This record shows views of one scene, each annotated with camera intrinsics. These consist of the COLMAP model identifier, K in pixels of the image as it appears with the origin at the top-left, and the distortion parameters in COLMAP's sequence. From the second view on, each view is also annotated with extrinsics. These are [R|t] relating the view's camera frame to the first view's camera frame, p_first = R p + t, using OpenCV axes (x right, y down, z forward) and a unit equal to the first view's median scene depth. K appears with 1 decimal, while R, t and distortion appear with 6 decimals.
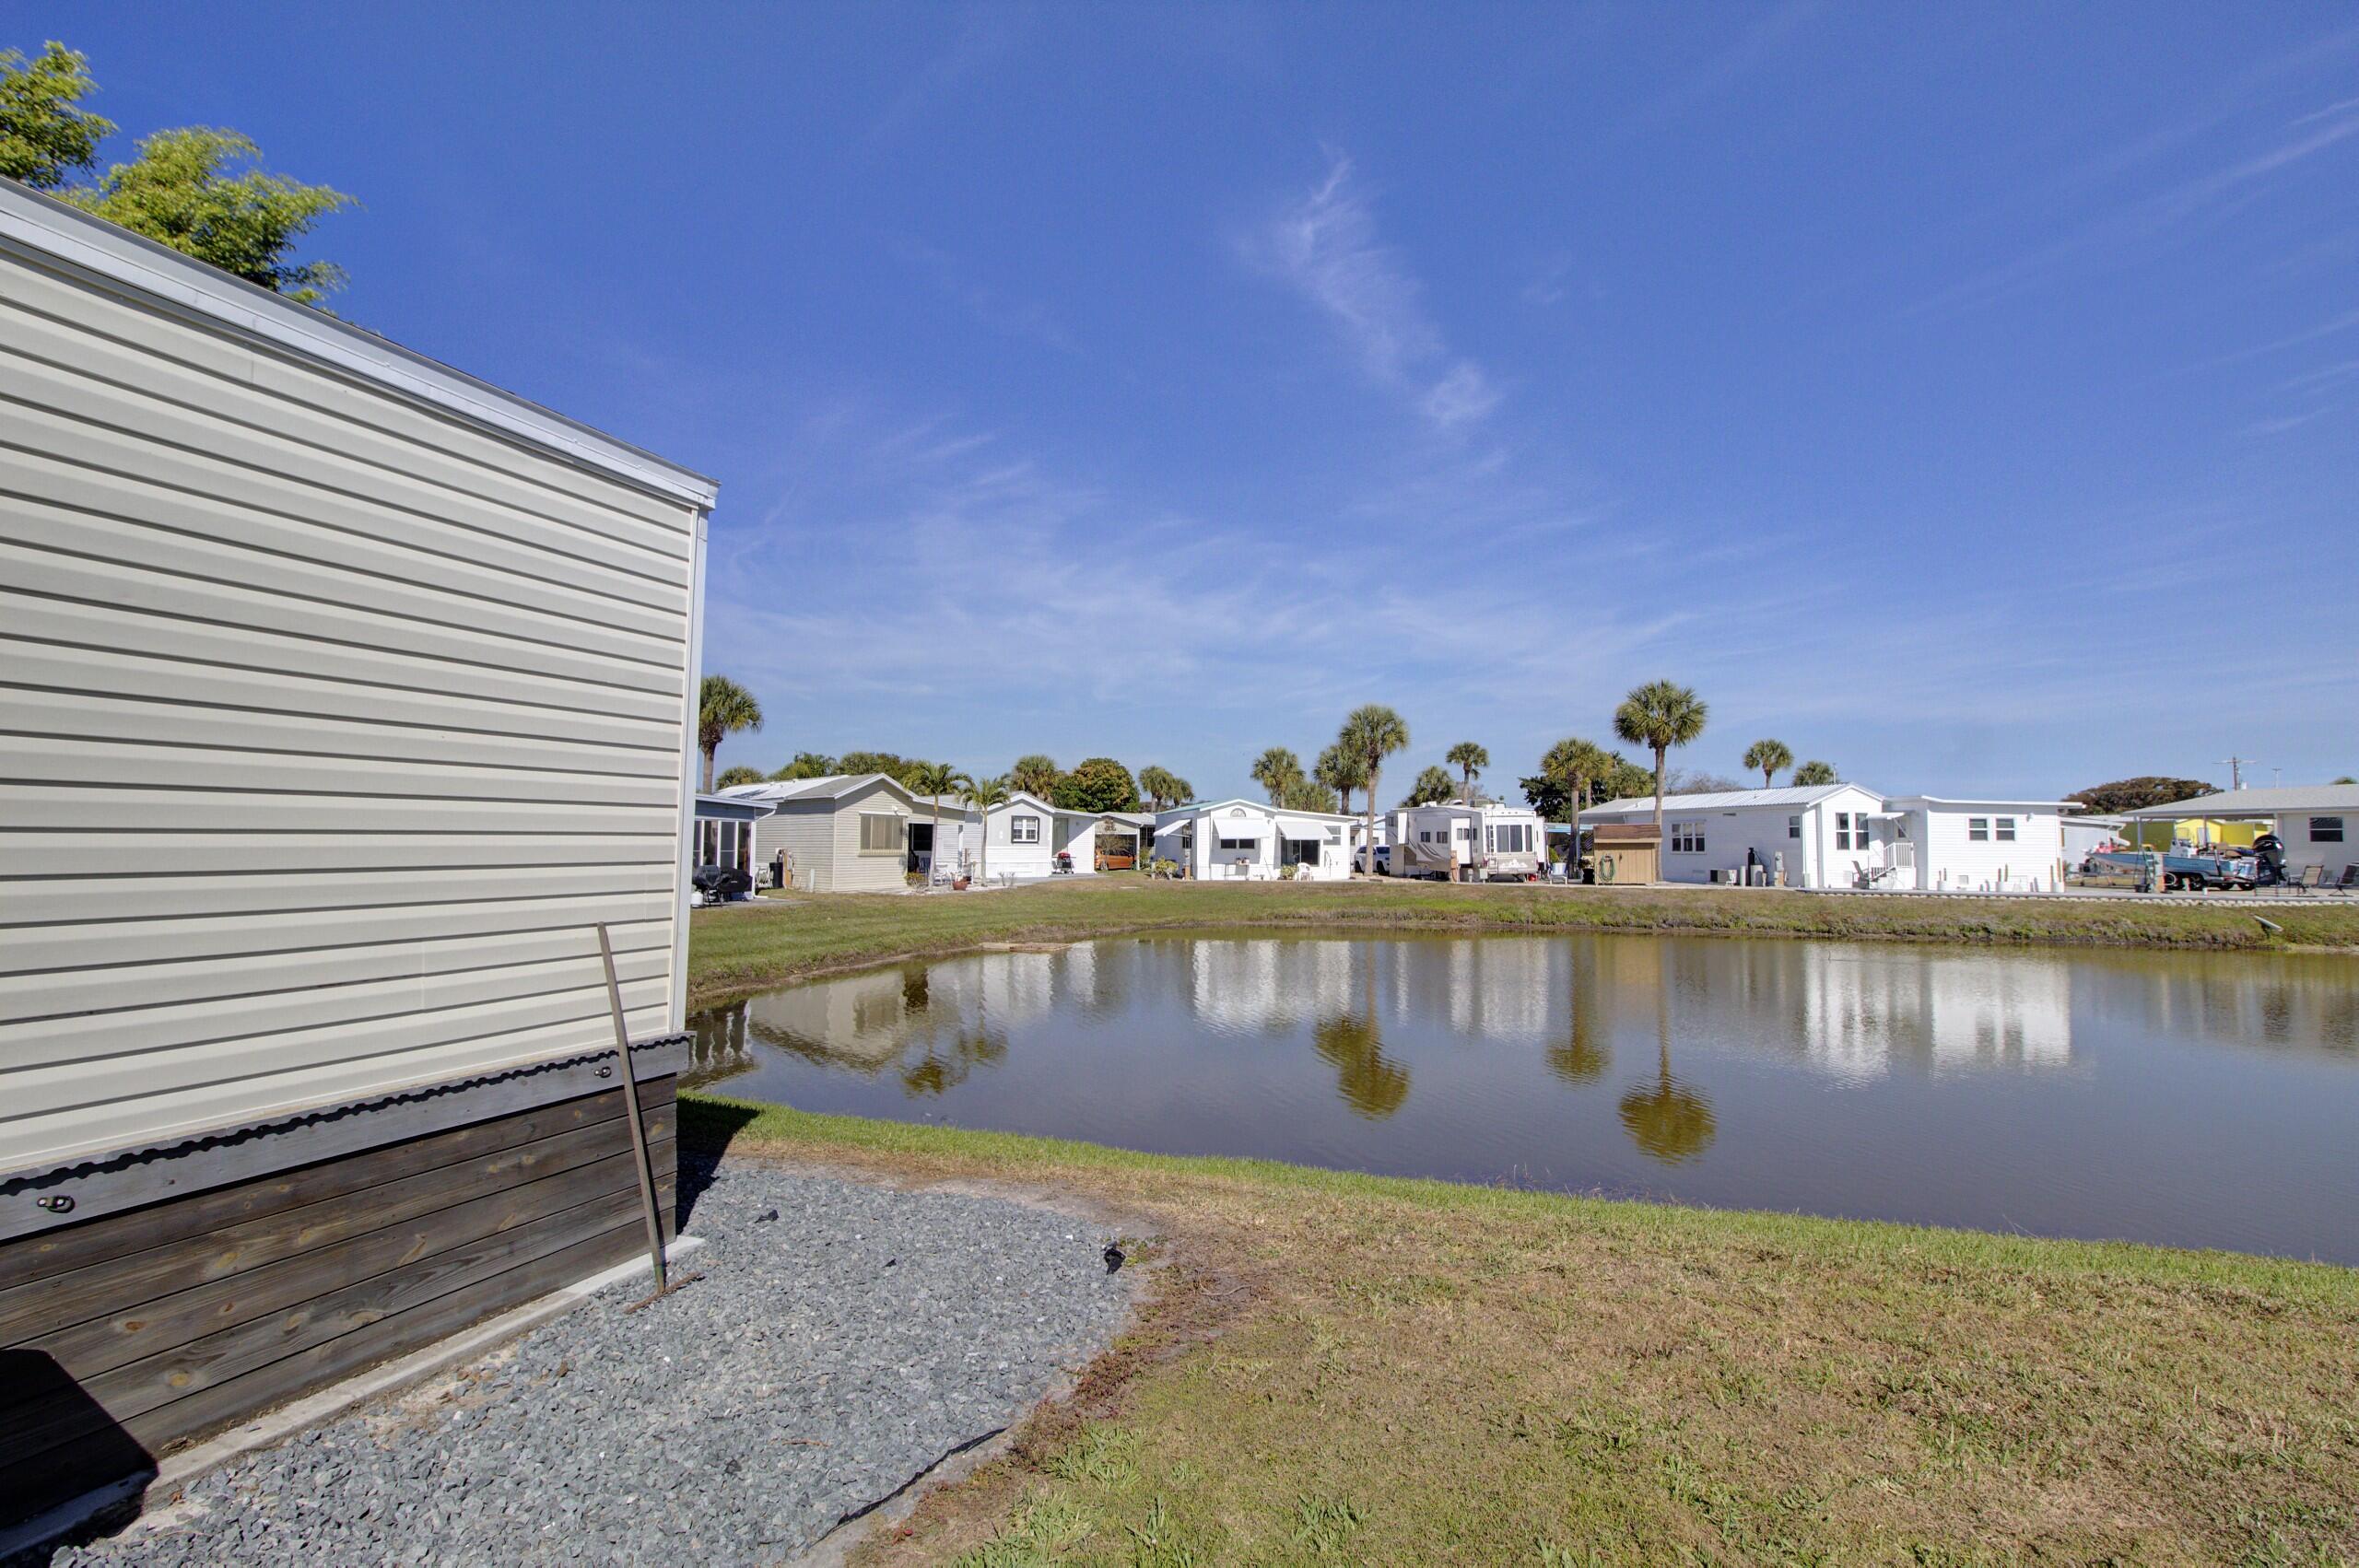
lens RADIAL K [[1126.1, 0, 1199.2], [0, 1126.1, 792.9], [0, 0, 1]] dist [0.005556, -0.001442]
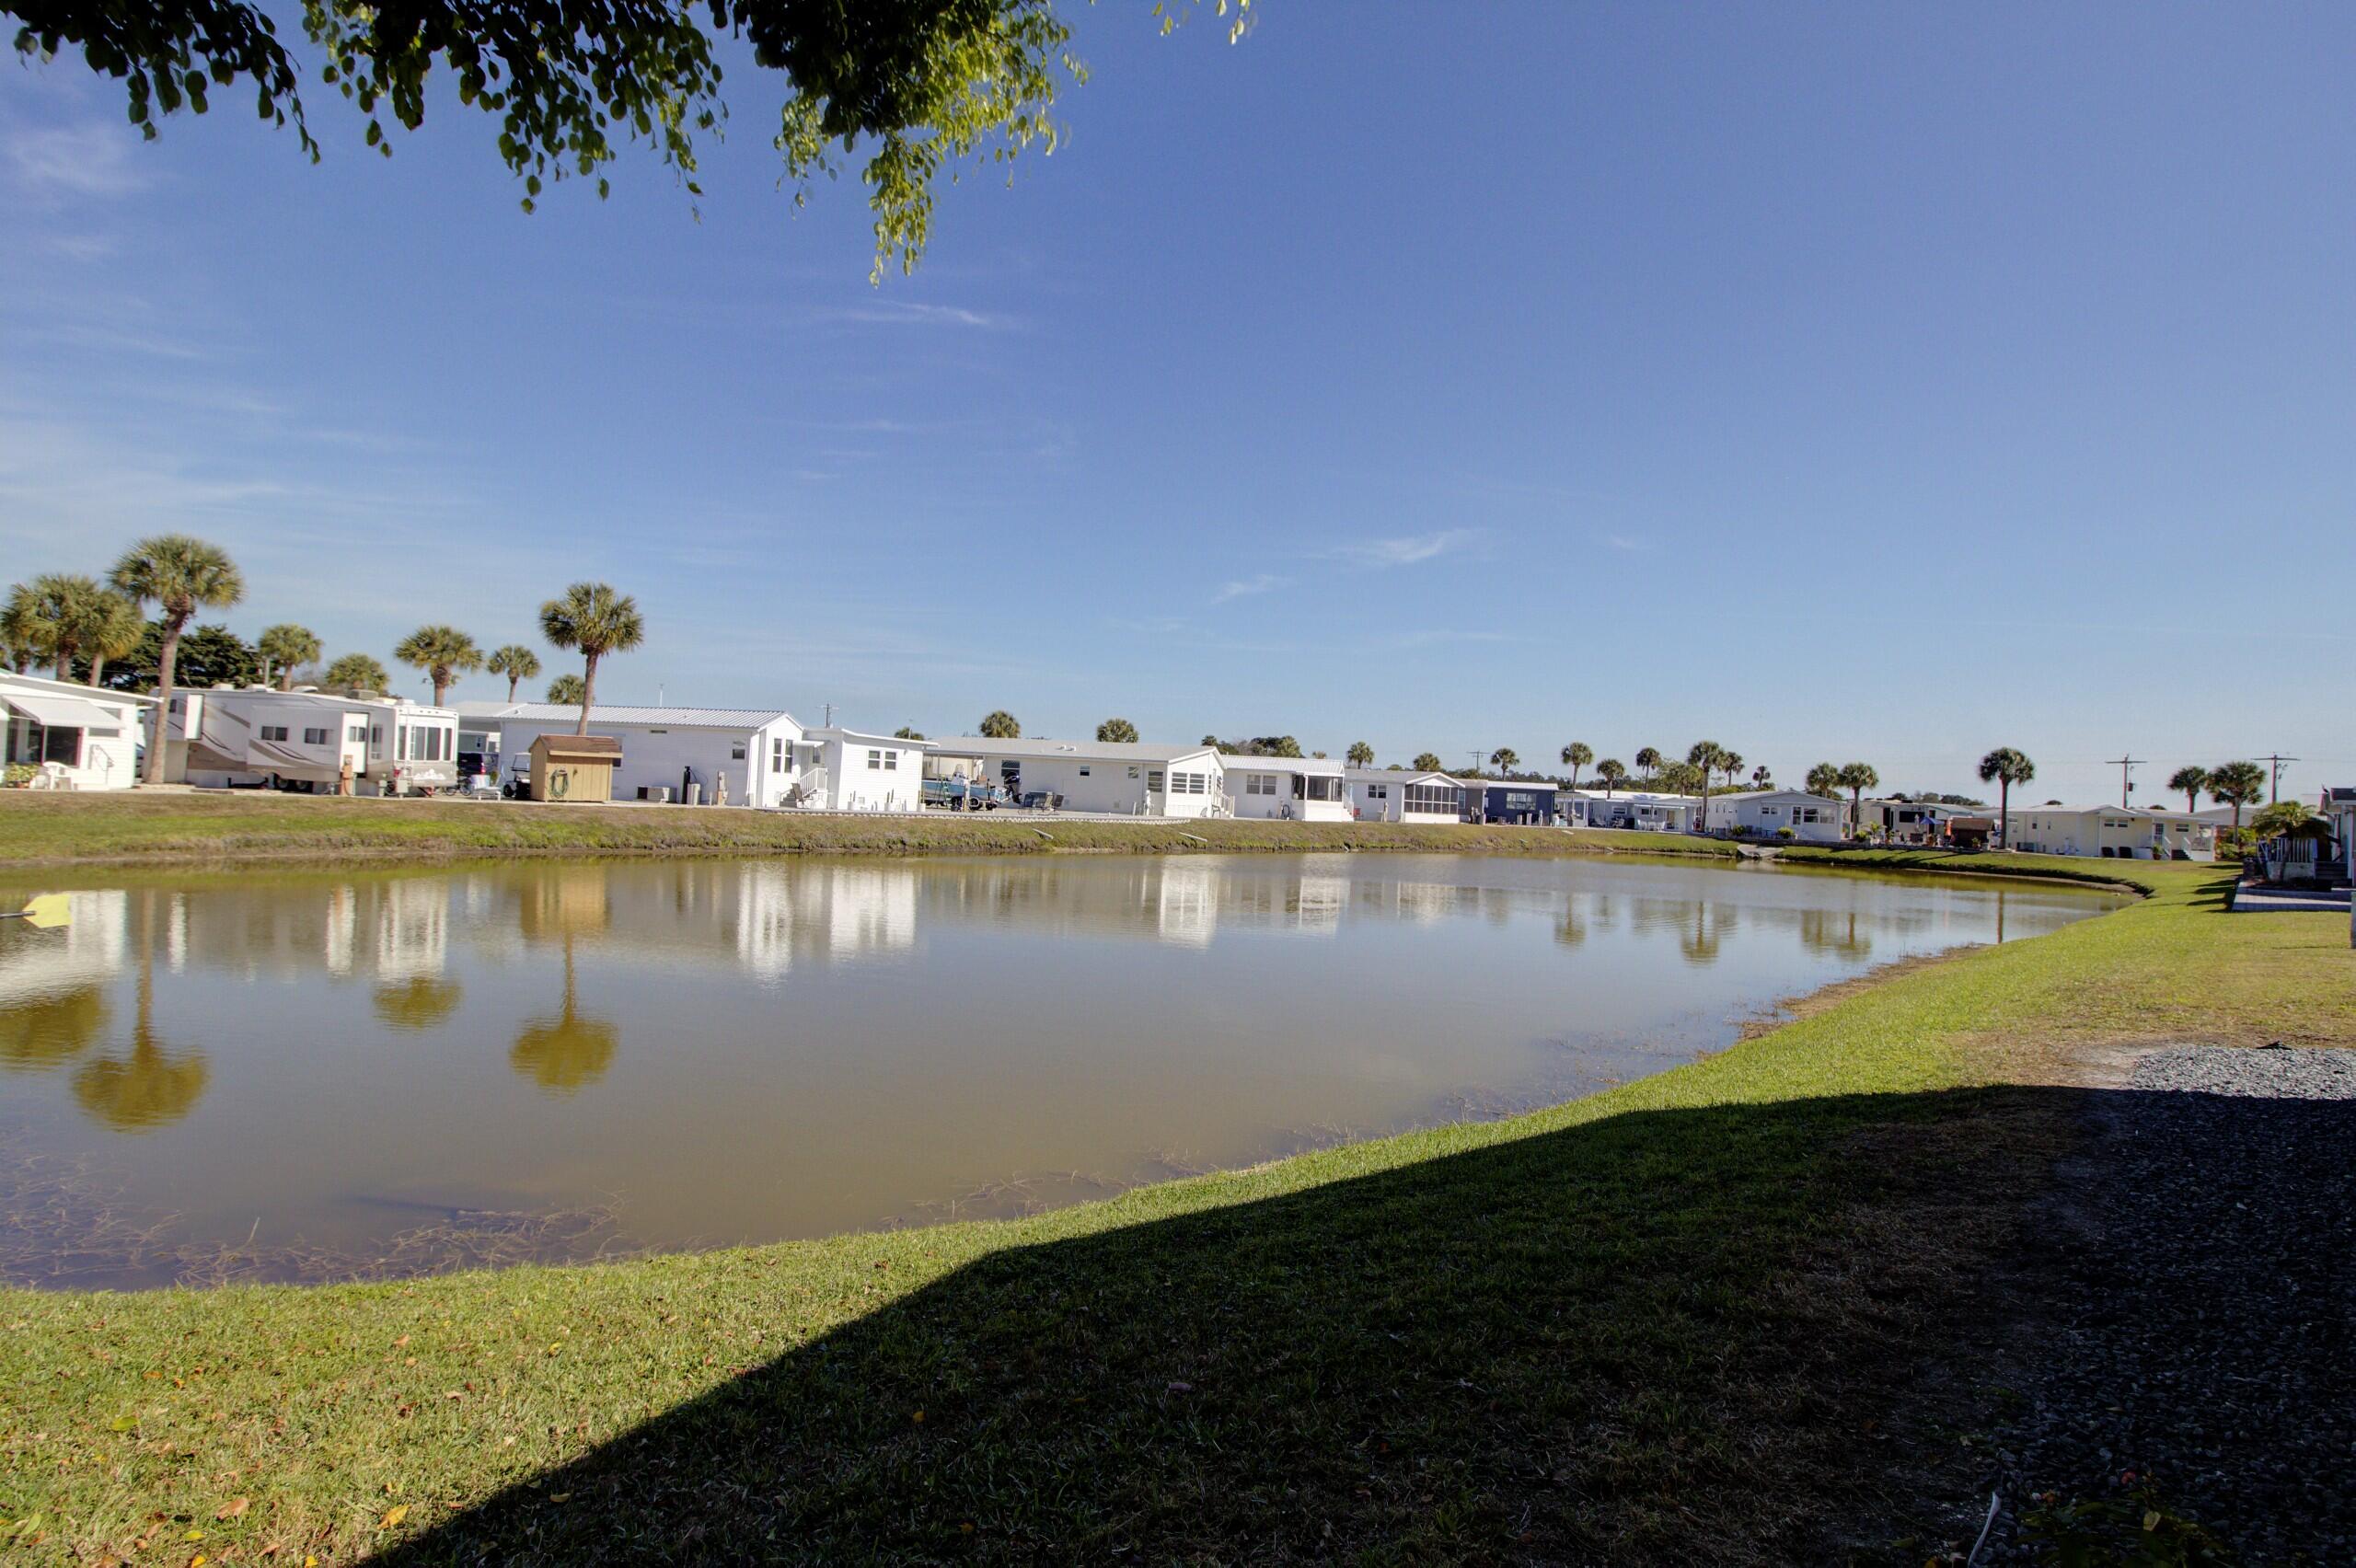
lens RADIAL K [[1124.7, 0, 1170.9], [0, 1124.7, 793.6], [0, 0, 1]] dist [0.005556, -0.001442]
pose [[0.417528, 0.014761, 0.908544, -0.257542], [-0.088402, 0.995785, 0.024447, 0.010191], [-0.904354, -0.090525, 0.417073, 0.190824]]
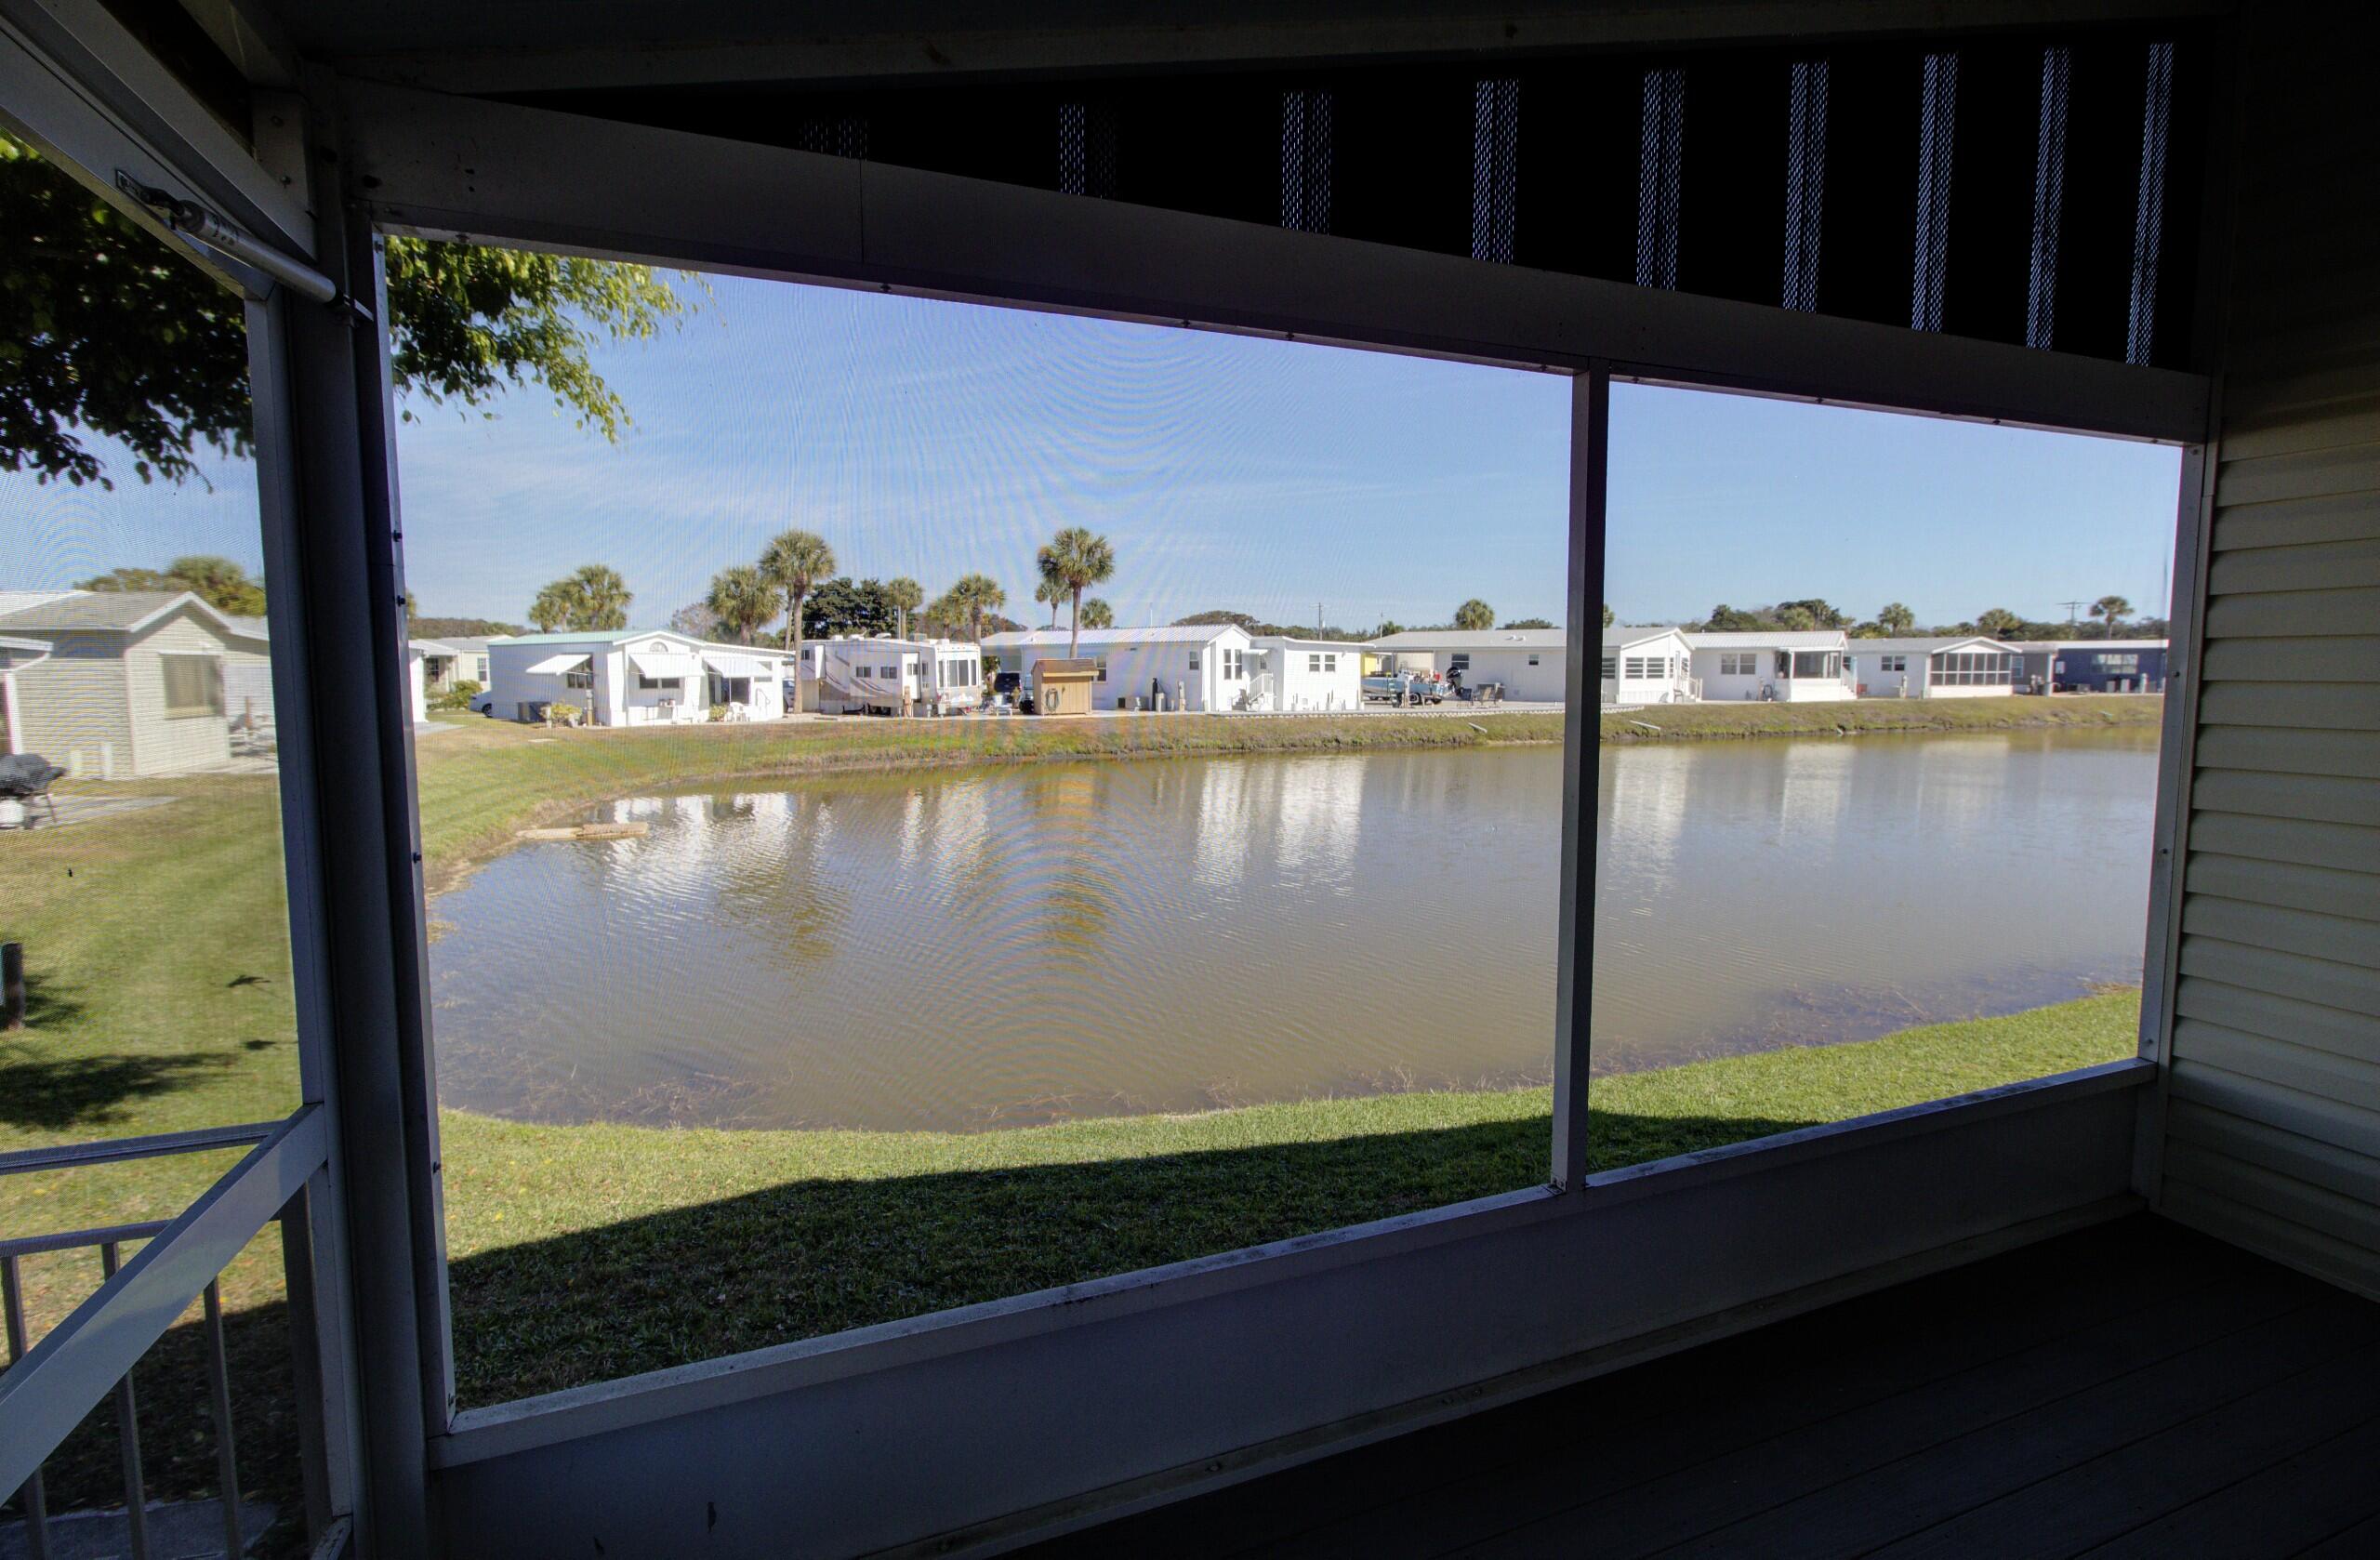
lens RADIAL K [[1082.3, 0, 1185.2], [0, 1082.3, 779.8], [0, 0, 1]] dist [-0.015055, 0.004060]
pose [[0.768240, -0.075388, 0.635708, -0.215142], [-0.022170, 0.989313, 0.144114, -0.010578], [-0.639778, -0.124808, 0.758358, 0.121991]]
